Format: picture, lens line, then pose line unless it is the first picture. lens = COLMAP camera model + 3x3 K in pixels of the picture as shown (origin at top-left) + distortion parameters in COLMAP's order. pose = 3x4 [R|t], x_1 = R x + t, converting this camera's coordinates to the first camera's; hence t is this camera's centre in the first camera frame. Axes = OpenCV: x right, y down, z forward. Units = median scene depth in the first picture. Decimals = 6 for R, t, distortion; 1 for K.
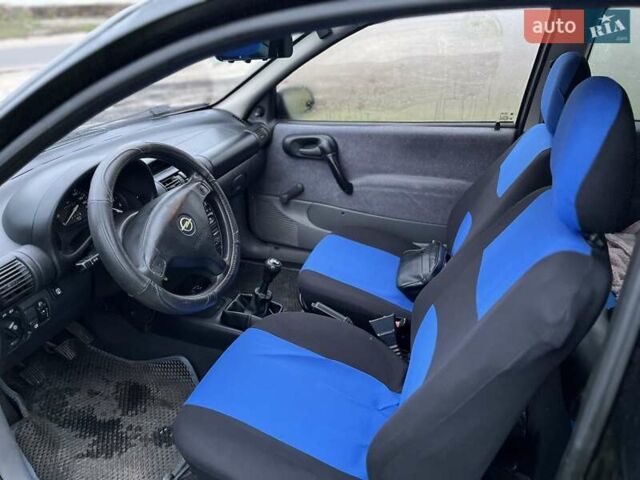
lens RADIAL K [[486.7, 0, 322.7], [0, 486.7, 242.2], [0, 0, 1]] dist [0.043020, -0.068085]
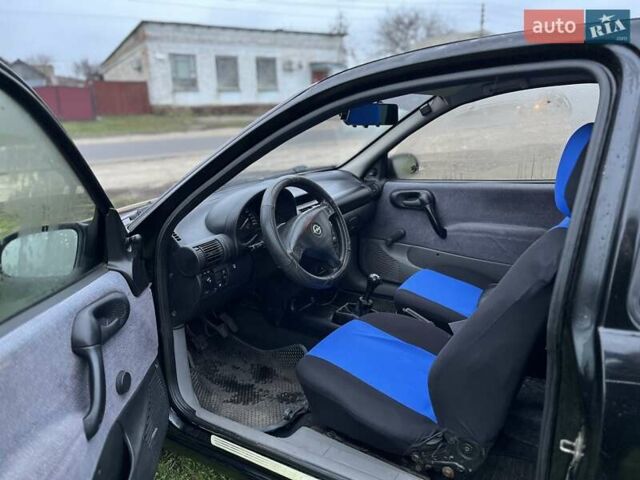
lens RADIAL K [[486.7, 0, 318.2], [0, 486.7, 240.7], [0, 0, 1]] dist [0.043020, -0.068085]
pose [[0.969643, 0.042114, -0.240869, 0.051337], [-0.083239, 0.983075, -0.163202, 0.146116], [0.229919, 0.178297, 0.956738, -0.253390]]
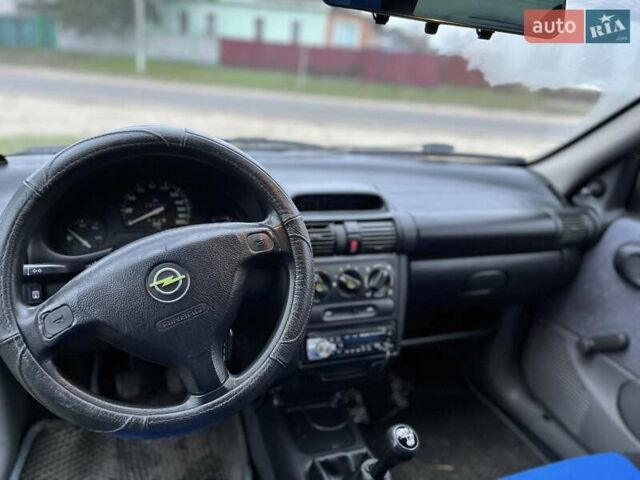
lens RADIAL K [[486.7, 0, 317.3], [0, 486.7, 236.3], [0, 0, 1]] dist [0.043020, -0.068085]
pose [[0.598792, 0.306576, -0.739905, 0.133440], [-0.425284, 0.904542, 0.030618, -0.105313], [0.678662, 0.296336, 0.672014, 0.449801]]
